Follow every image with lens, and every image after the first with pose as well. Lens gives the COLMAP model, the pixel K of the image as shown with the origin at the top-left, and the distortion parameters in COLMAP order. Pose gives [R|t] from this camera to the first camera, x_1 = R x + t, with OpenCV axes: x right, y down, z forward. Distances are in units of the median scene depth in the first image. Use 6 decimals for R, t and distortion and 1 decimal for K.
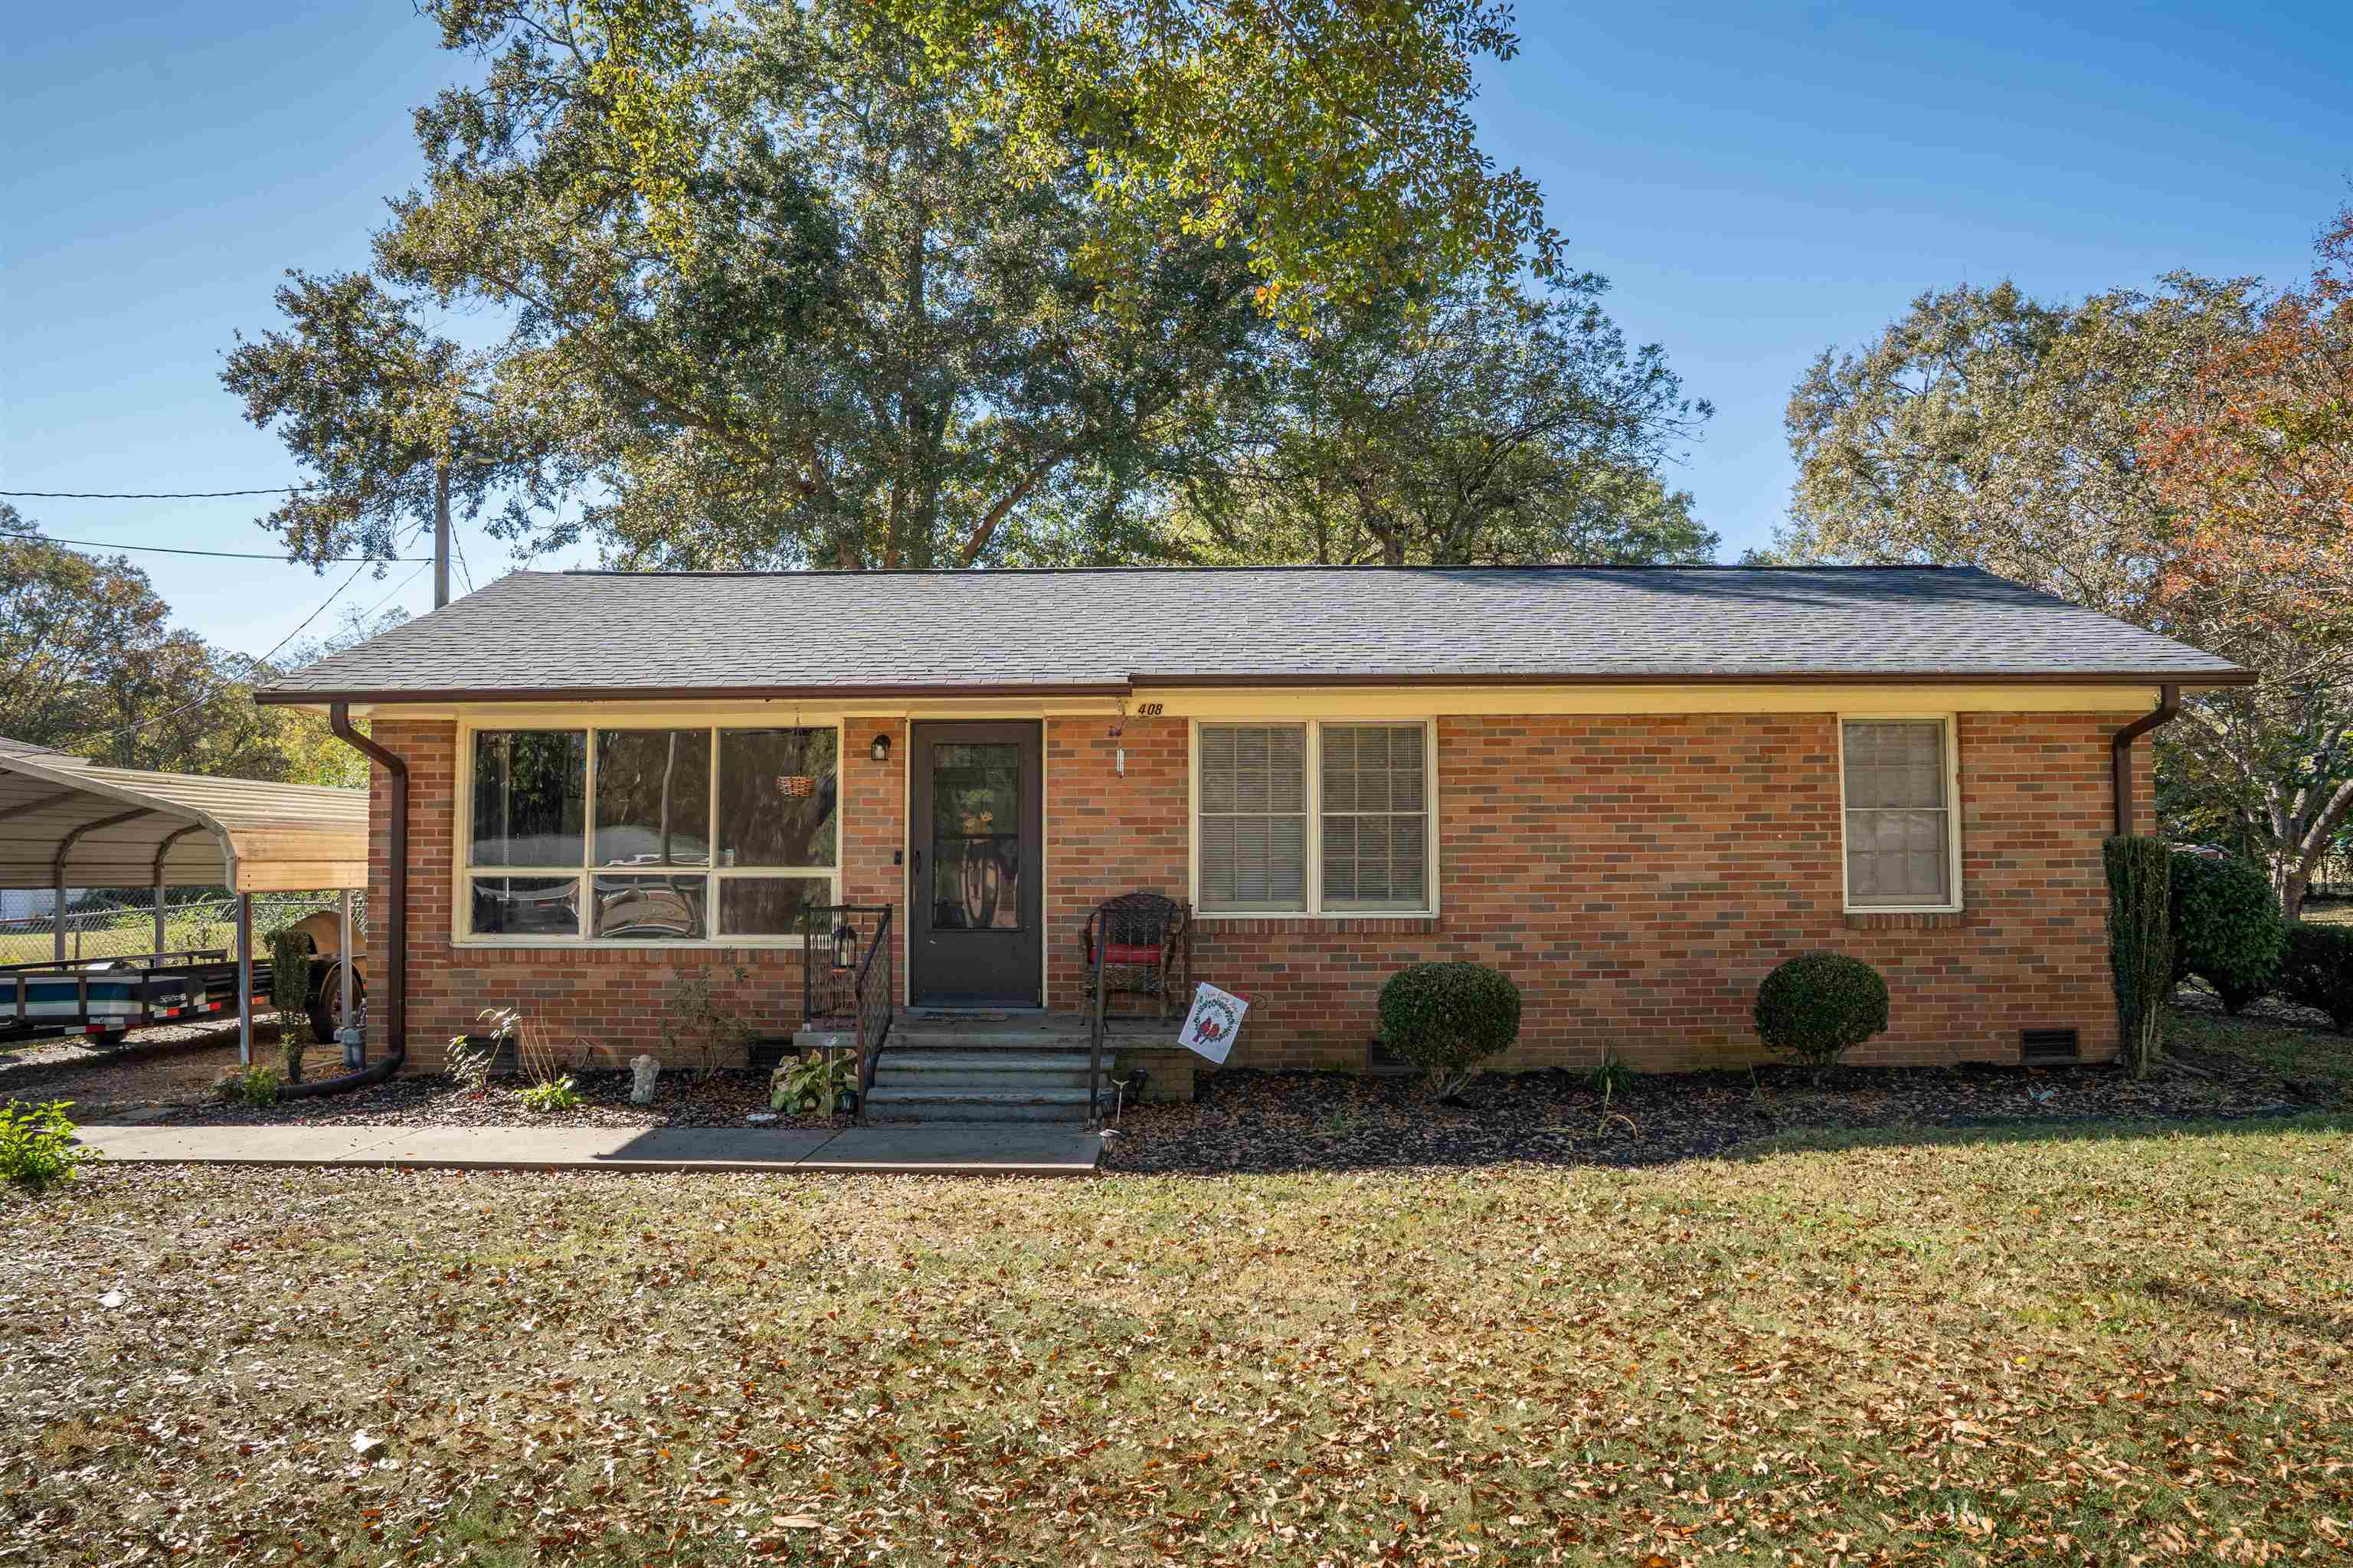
lens RADIAL K [[1630.6, 0, 1244.8], [0, 1630.6, 747.5], [0, 0, 1]] dist [-0.097057, 0.077095]
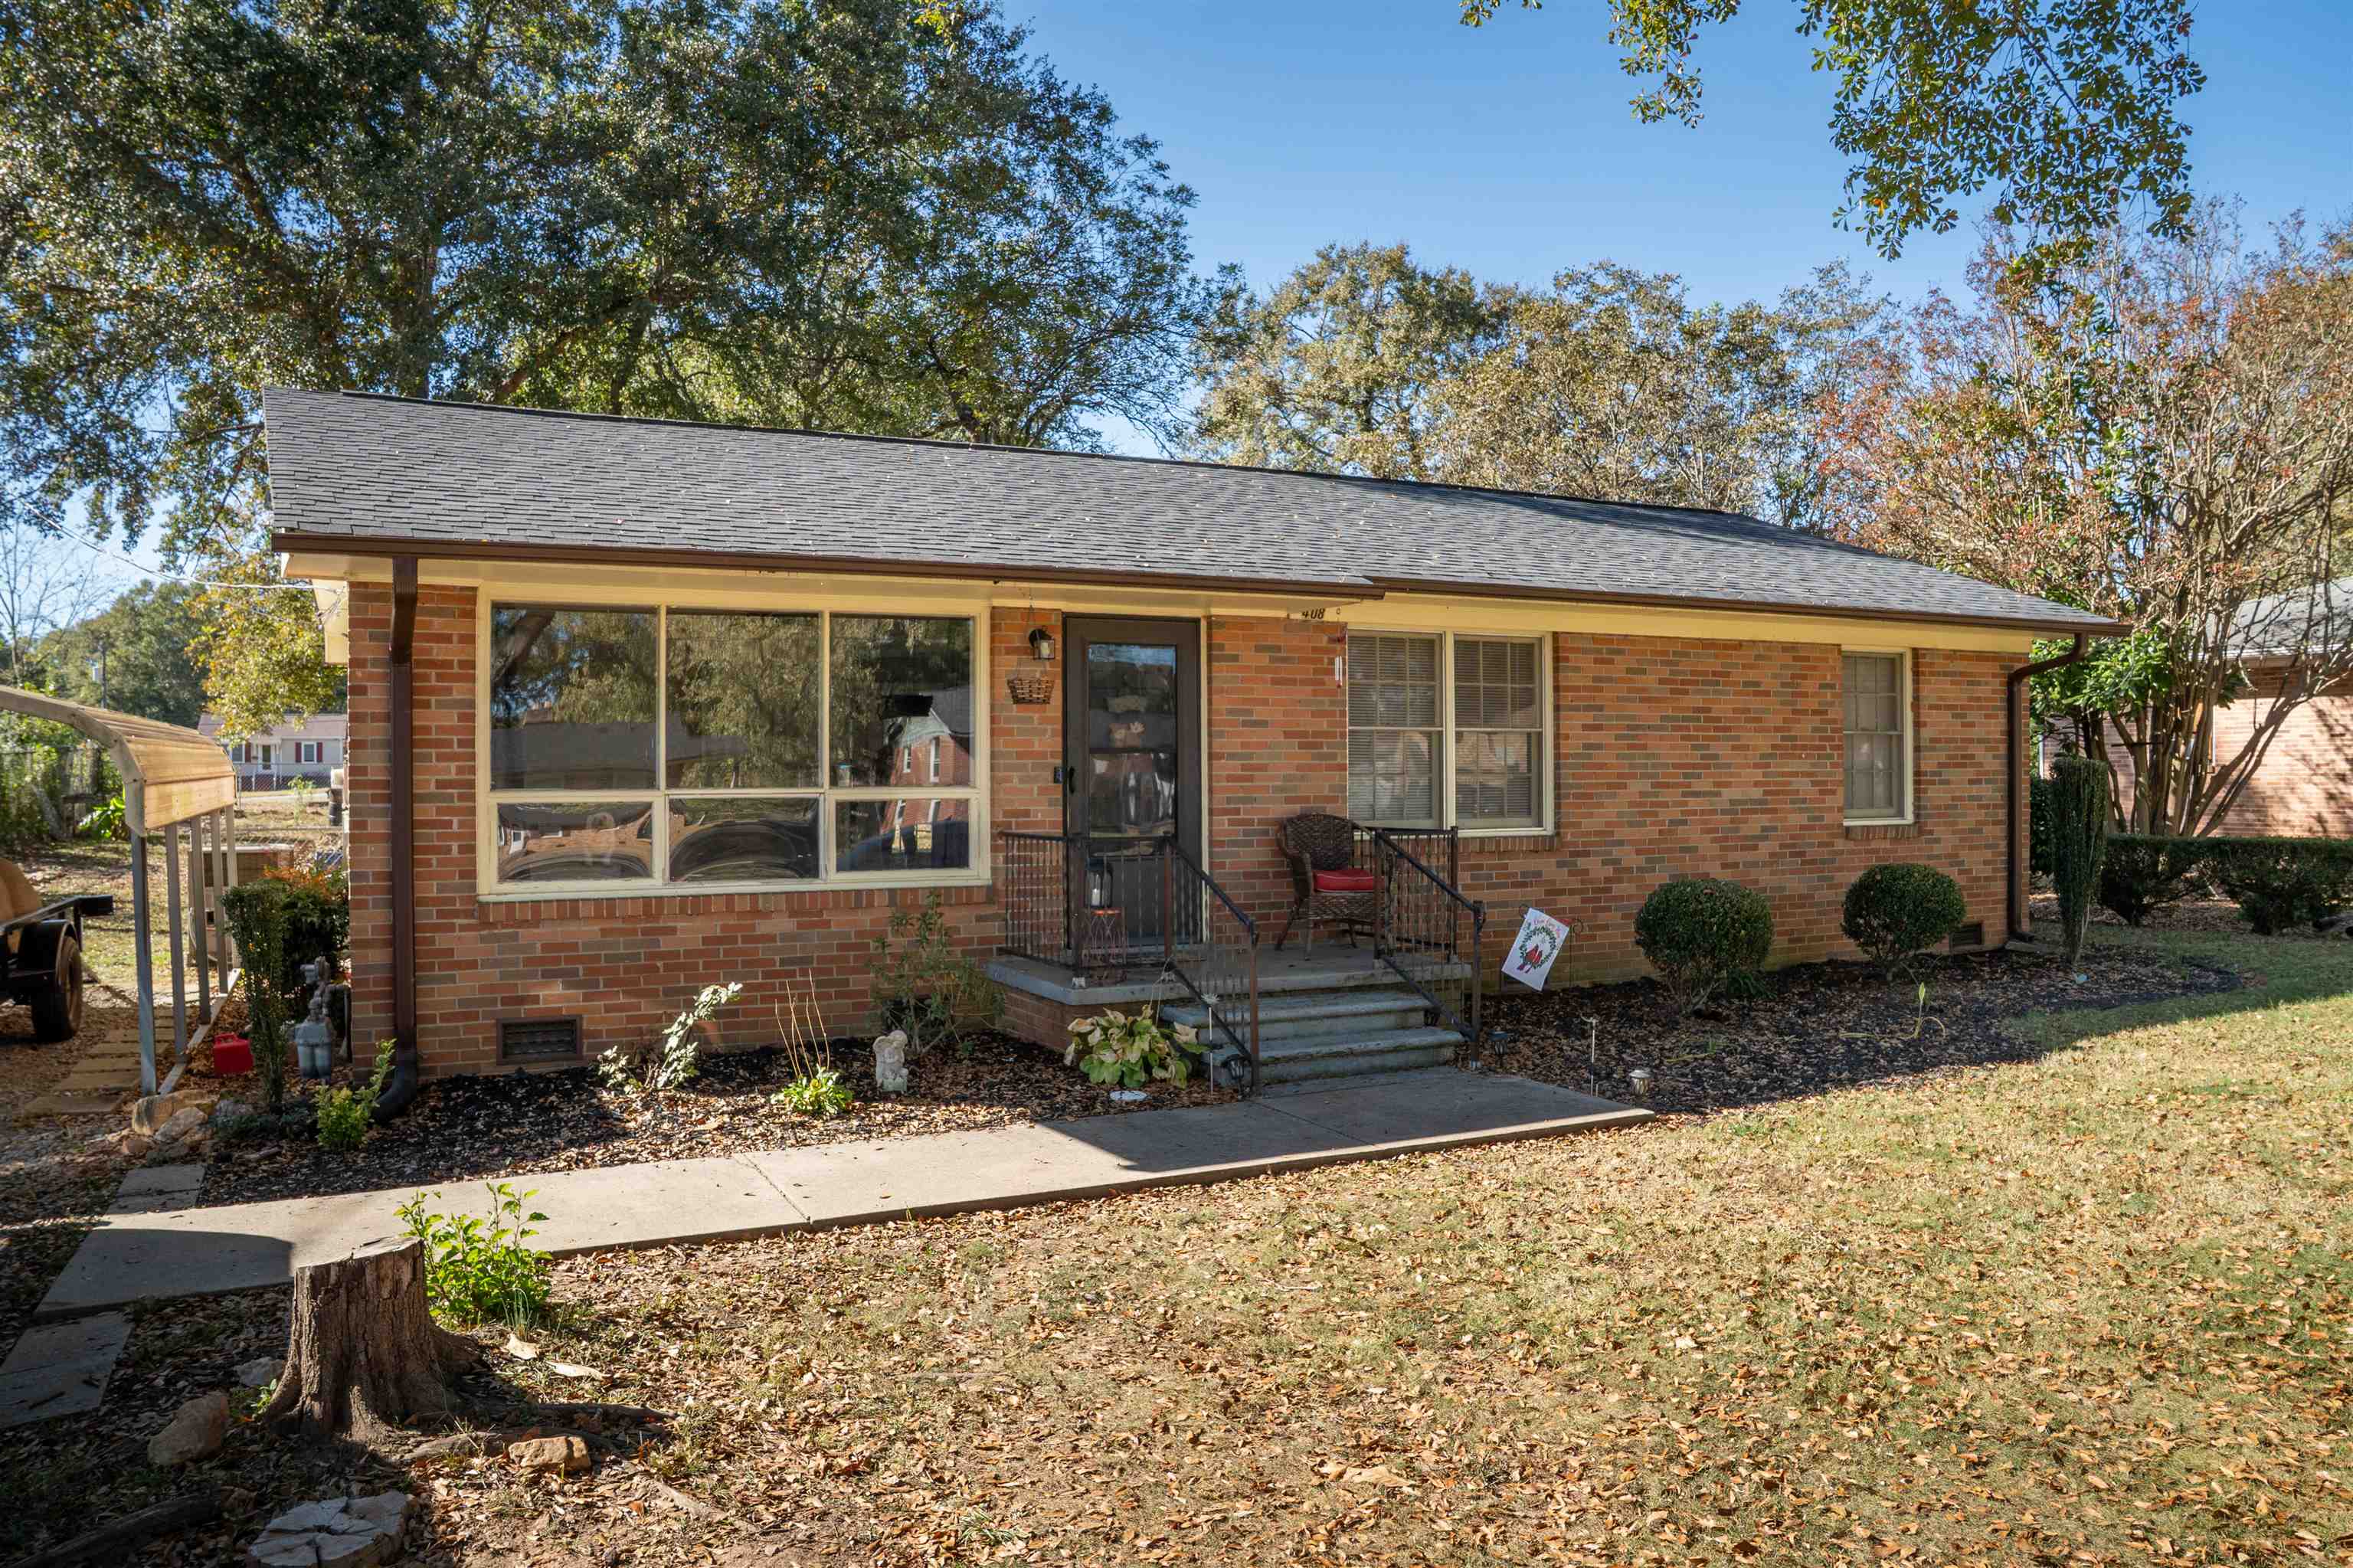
lens RADIAL K [[1603.3, 0, 1302.5], [0, 1603.3, 782.1], [0, 0, 1]] dist [-0.070884, 0.004116]
pose [[0.892078, -0.002077, 0.451876, -0.466727], [-0.033083, 0.997006, 0.069894, 0.008555], [-0.450668, -0.077300, 0.889338, 0.195273]]
